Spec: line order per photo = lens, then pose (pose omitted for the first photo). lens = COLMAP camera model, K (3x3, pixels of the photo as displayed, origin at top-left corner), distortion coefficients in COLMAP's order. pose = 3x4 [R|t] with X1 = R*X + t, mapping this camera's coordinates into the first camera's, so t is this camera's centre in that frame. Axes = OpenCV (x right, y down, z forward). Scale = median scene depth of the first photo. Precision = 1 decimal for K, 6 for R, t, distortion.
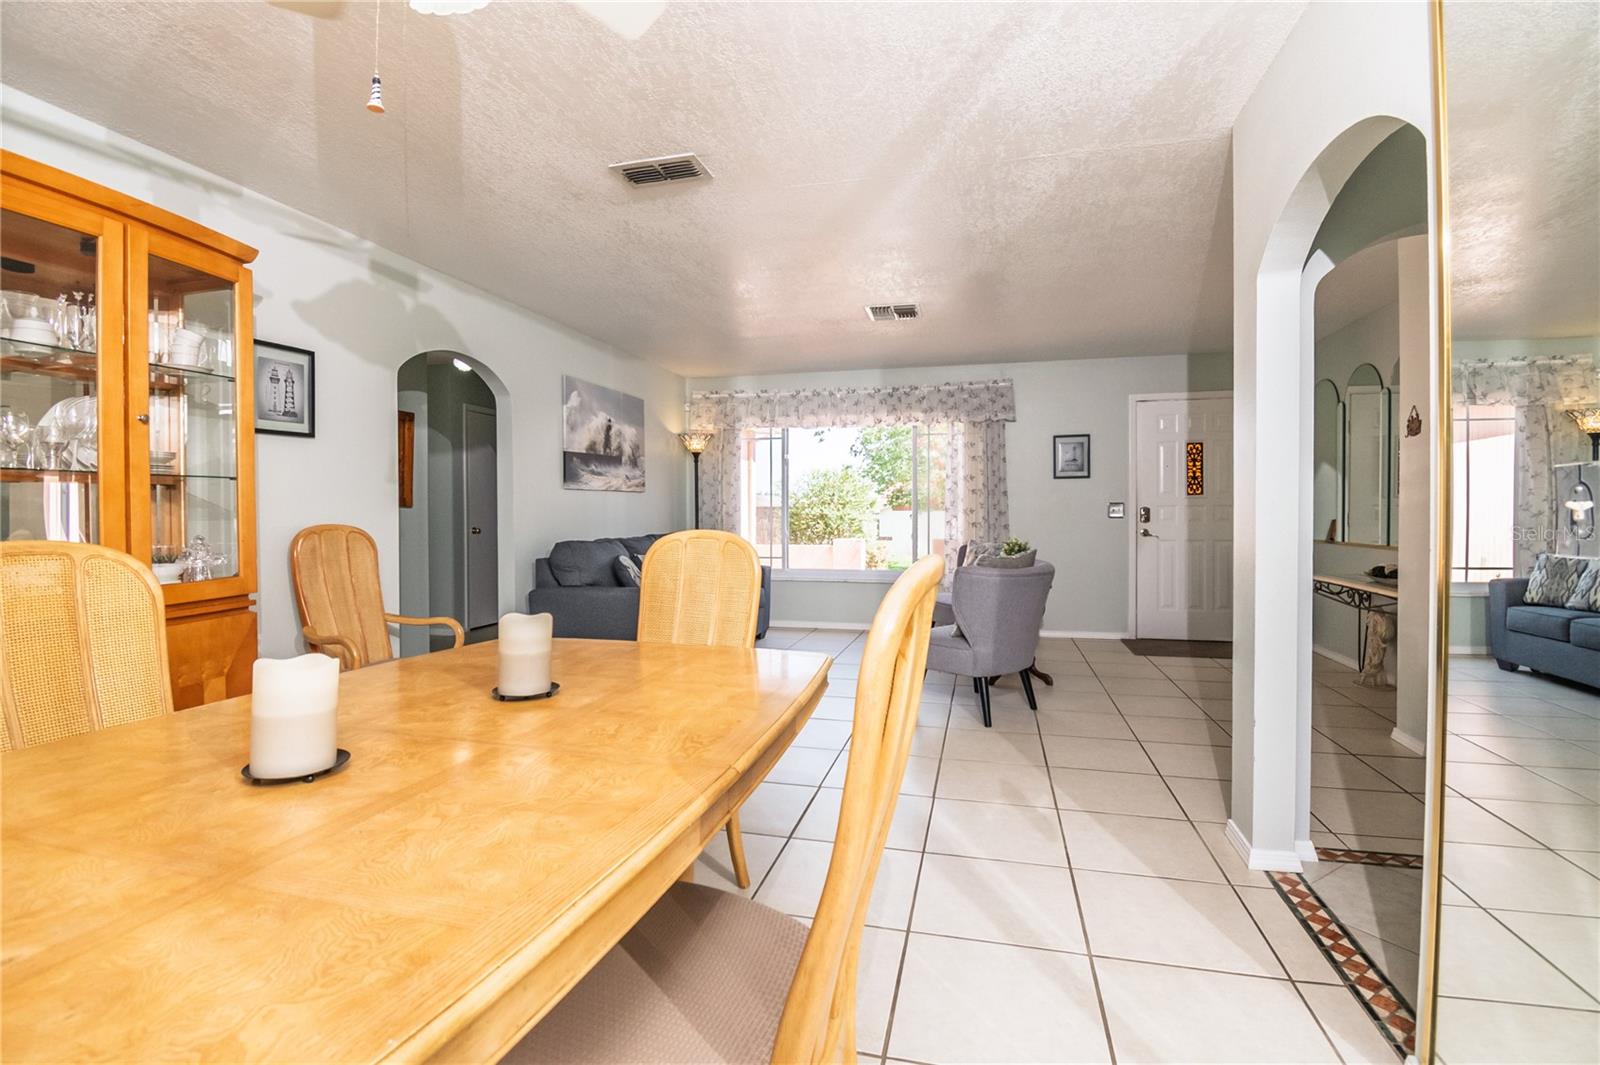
lens RADIAL K [[704.5, 0, 800.0], [0, 704.5, 532.5], [0, 0, 1]] dist [0.000296, -0.009813]
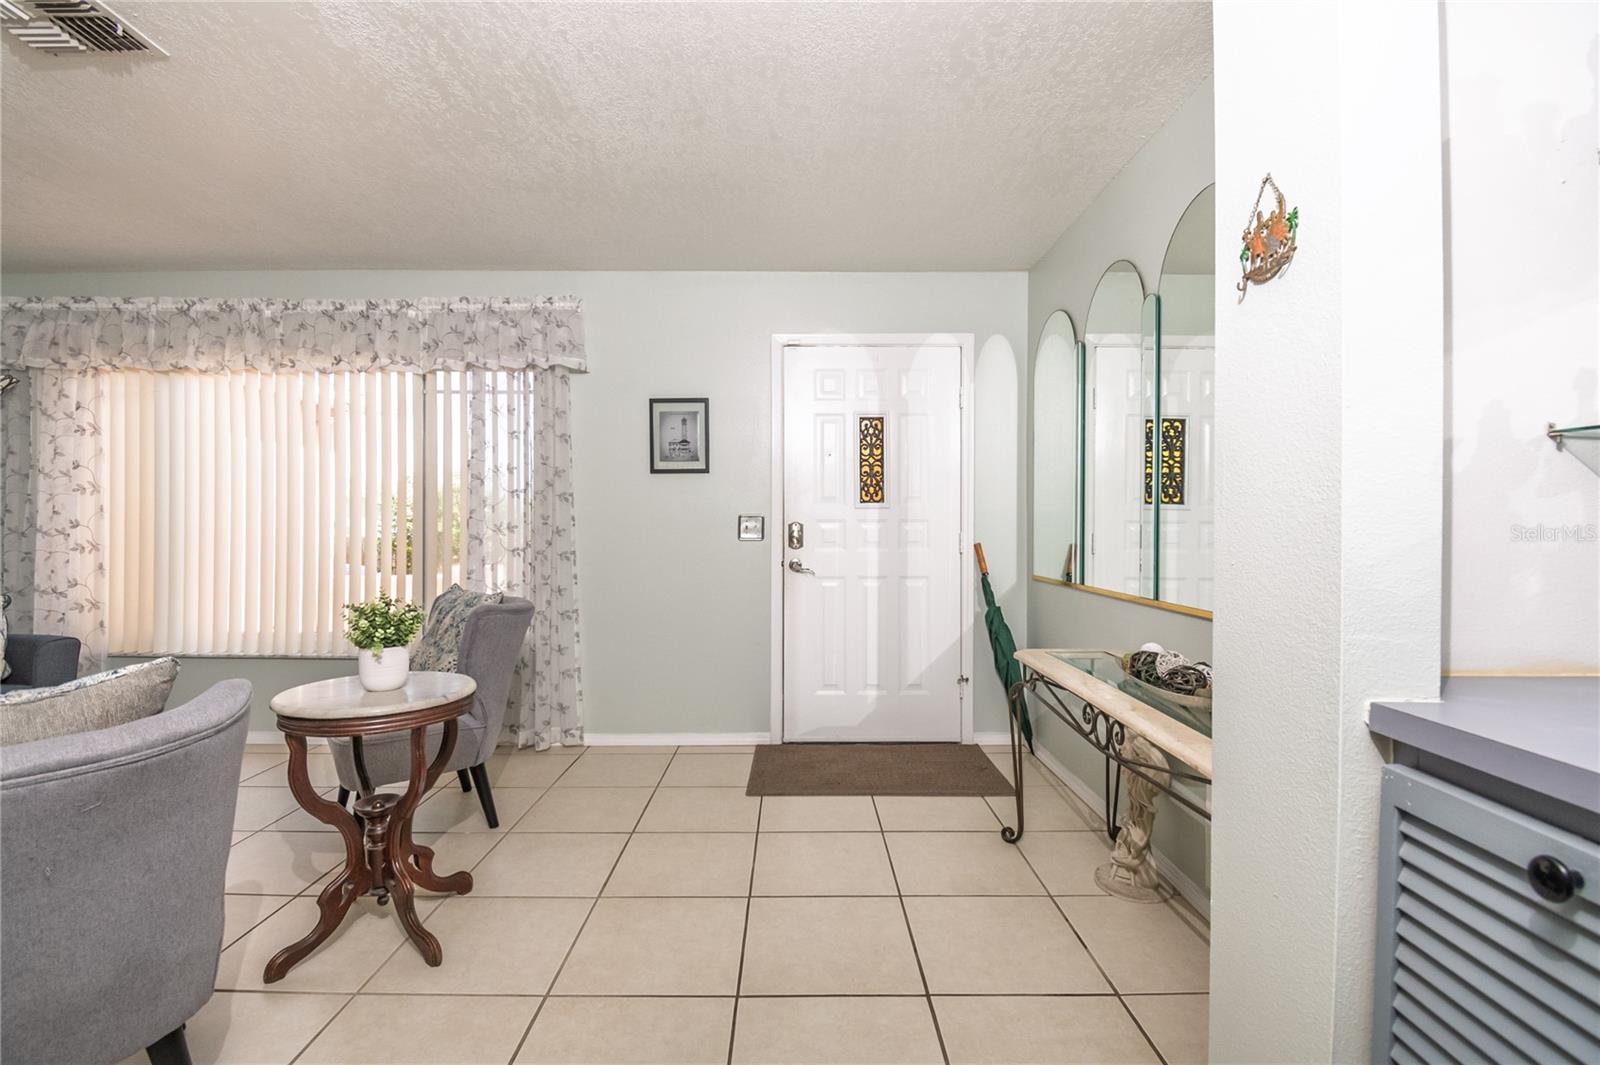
lens RADIAL K [[704.5, 0, 800.0], [0, 704.5, 532.5], [0, 0, 1]] dist [0.000296, -0.009813]
pose [[0.965624, -0.000325, 0.259944, 0.333979], [0.006419, 0.999724, -0.022595, -0.014225], [-0.259865, 0.023487, 0.965359, 0.419183]]
